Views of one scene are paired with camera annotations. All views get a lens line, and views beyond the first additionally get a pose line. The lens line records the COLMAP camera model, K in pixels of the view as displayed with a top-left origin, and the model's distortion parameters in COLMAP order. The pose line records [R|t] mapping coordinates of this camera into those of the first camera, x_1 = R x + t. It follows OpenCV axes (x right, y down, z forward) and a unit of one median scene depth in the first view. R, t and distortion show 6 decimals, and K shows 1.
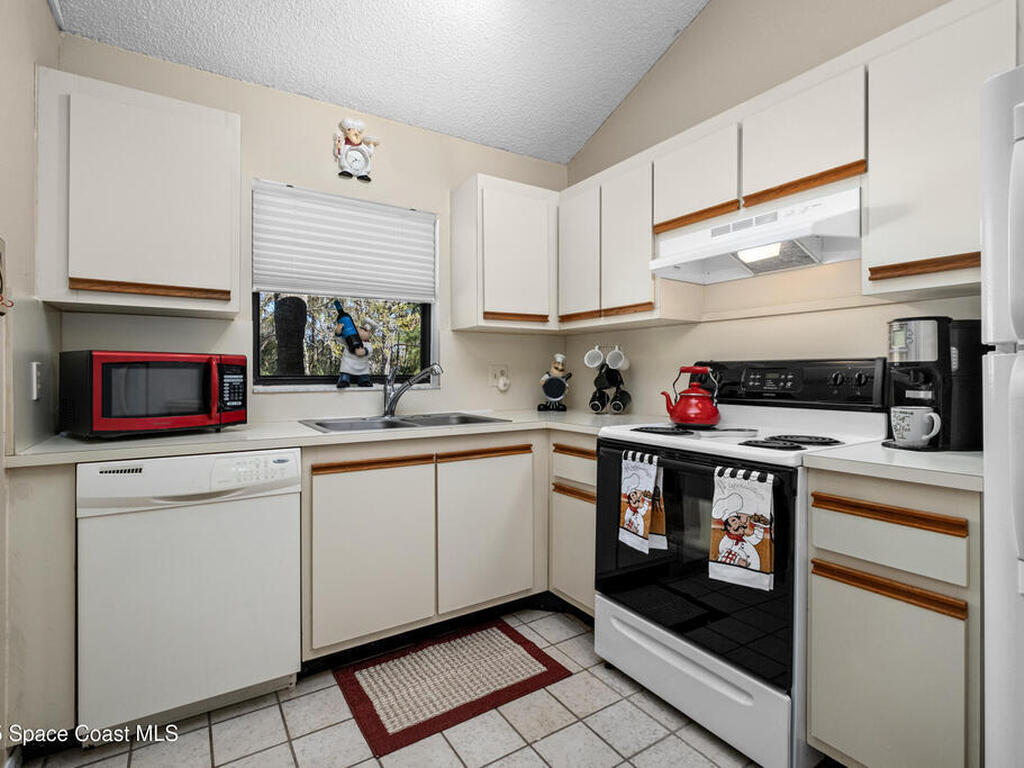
lens RADIAL K [[509.0, 0, 514.6], [0, 509.0, 377.3], [0, 0, 1]] dist [-0.007896, 0.000758]
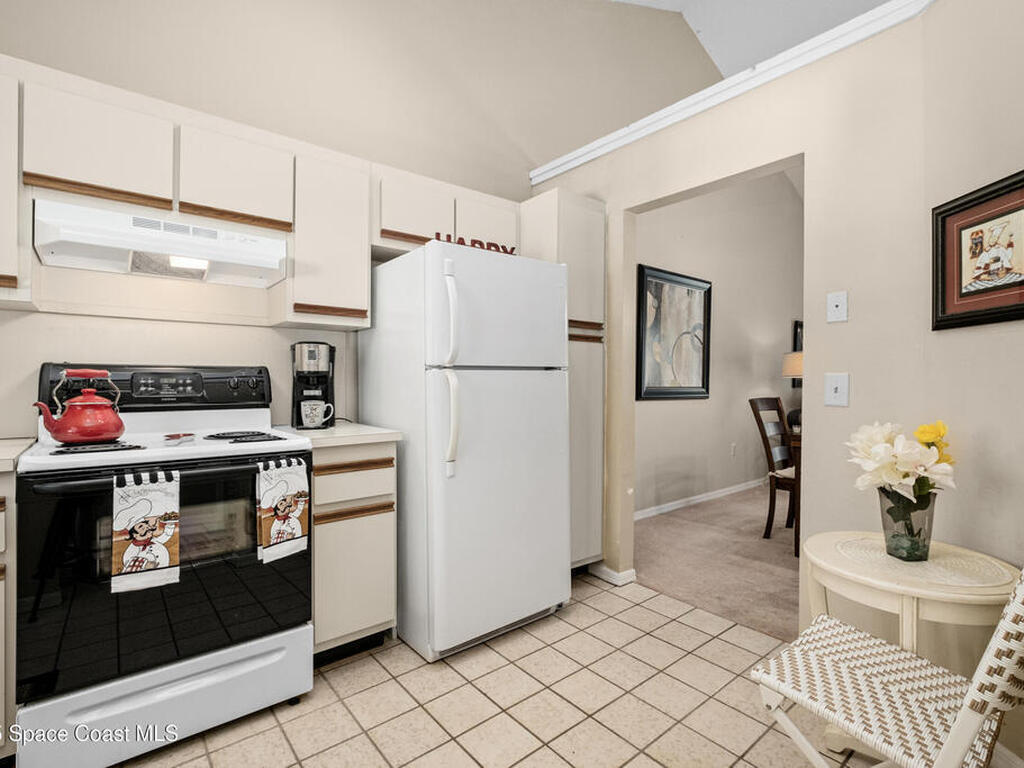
lens RADIAL K [[509.0, 0, 510.4], [0, 509.0, 381.5], [0, 0, 1]] dist [-0.007896, 0.000758]
pose [[-0.128660, -0.003448, 0.991683, -0.633067], [0.003705, 0.999985, 0.003957, -0.002862], [-0.991682, 0.004183, -0.128646, 0.495669]]
